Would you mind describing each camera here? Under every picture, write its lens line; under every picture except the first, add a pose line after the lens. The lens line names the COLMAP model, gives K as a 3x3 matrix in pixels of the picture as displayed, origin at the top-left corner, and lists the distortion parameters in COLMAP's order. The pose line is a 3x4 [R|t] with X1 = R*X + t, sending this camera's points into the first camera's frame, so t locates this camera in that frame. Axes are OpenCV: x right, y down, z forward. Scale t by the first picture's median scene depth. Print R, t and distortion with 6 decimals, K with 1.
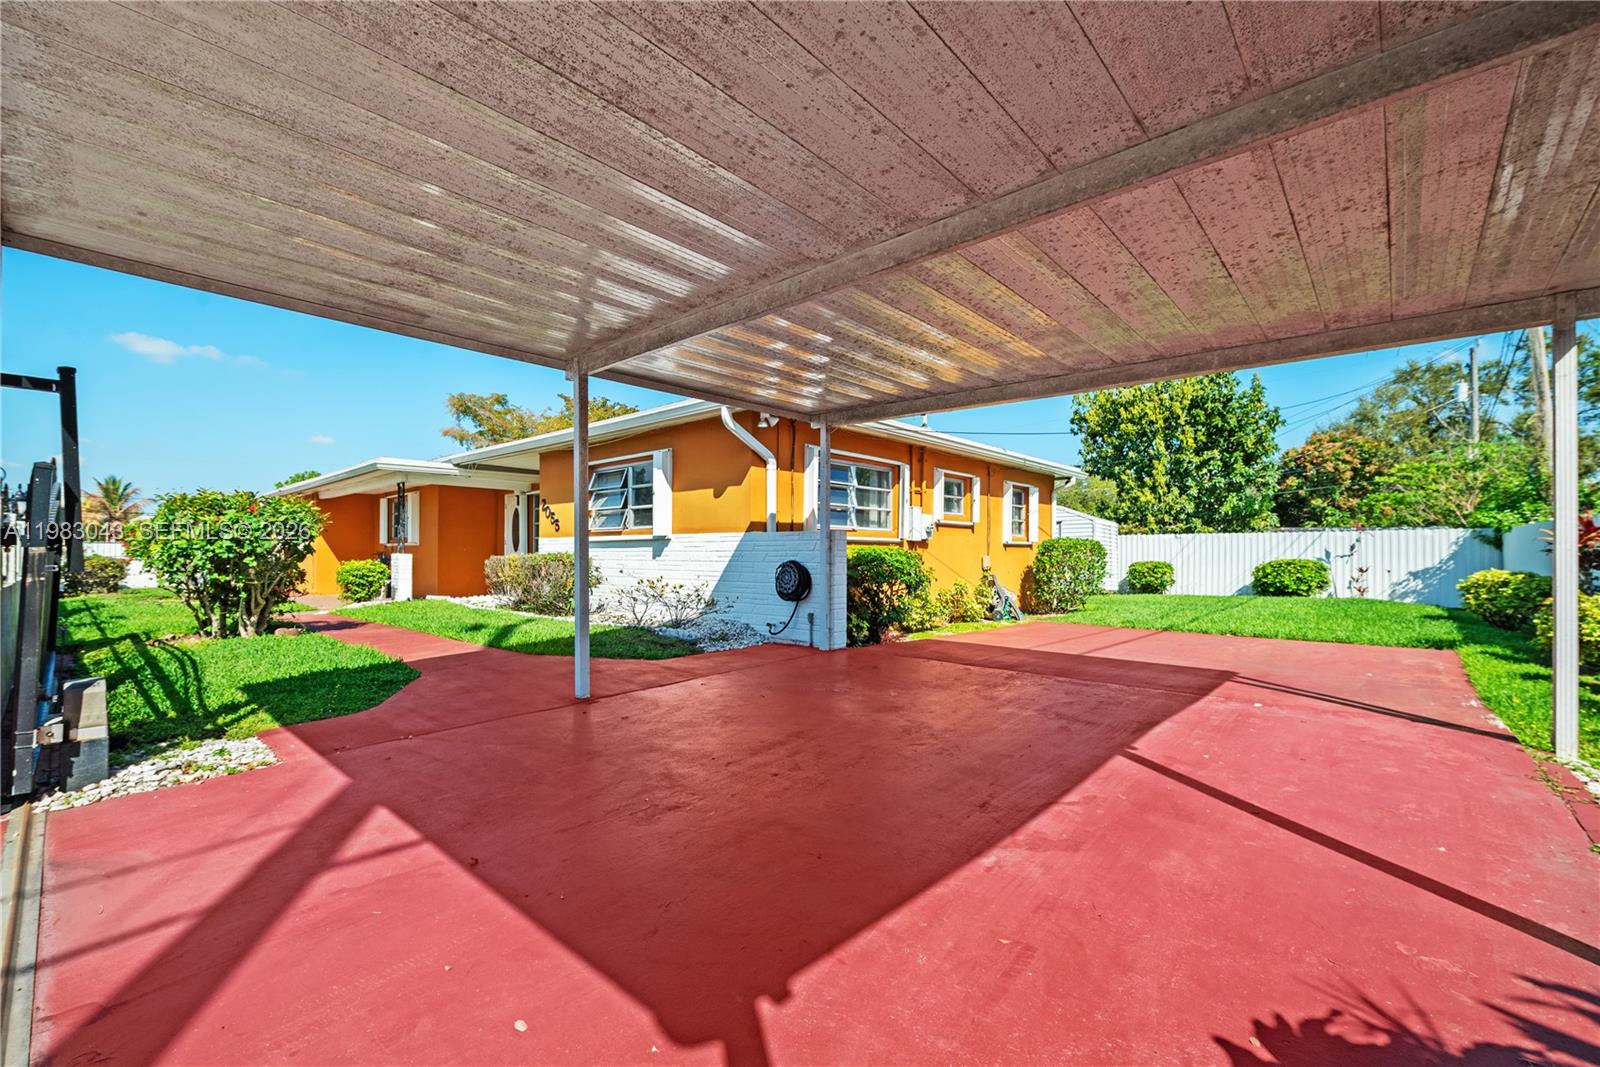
lens RADIAL K [[667.8, 0, 797.7], [0, 667.8, 553.1], [0, 0, 1]] dist [-0.001101, -0.000221]
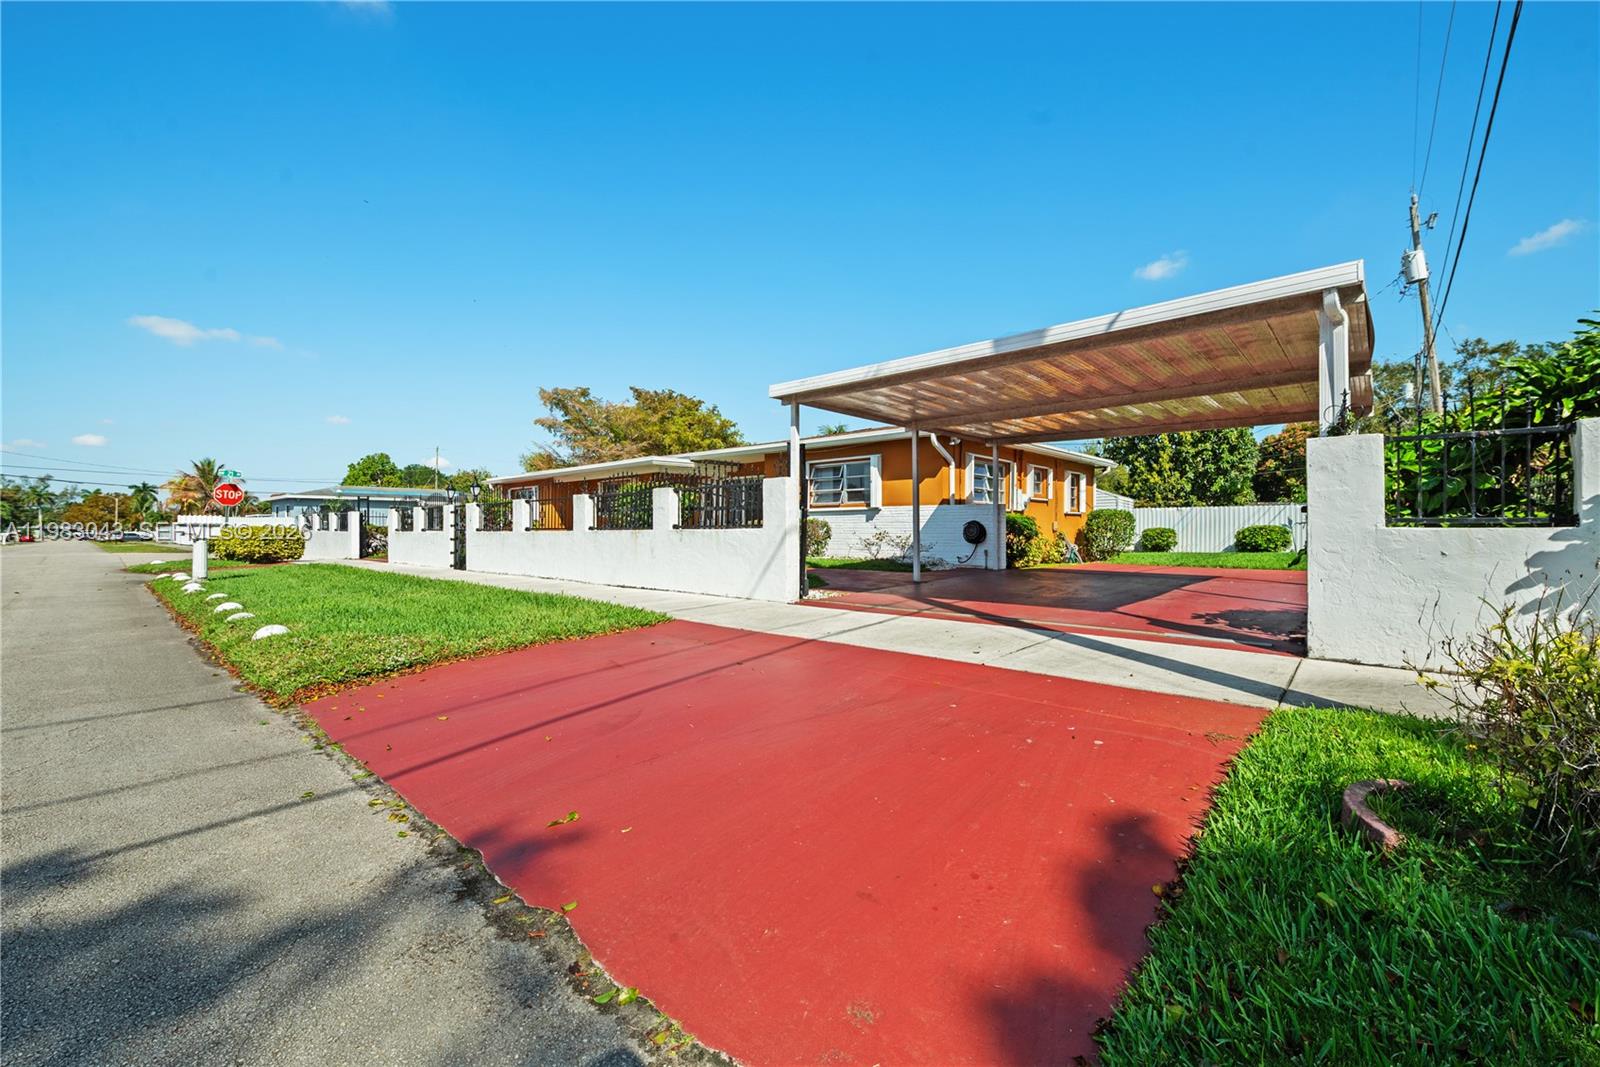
lens RADIAL K [[650.2, 0, 800.0], [0, 650.2, 533.5], [0, 0, 1]] dist [-0.000059, 0.000087]
pose [[0.999988, -0.002498, 0.004203, -0.210782], [0.002468, 0.999972, 0.007093, 0.014012], [-0.004221, -0.007083, 0.999966, -0.321697]]
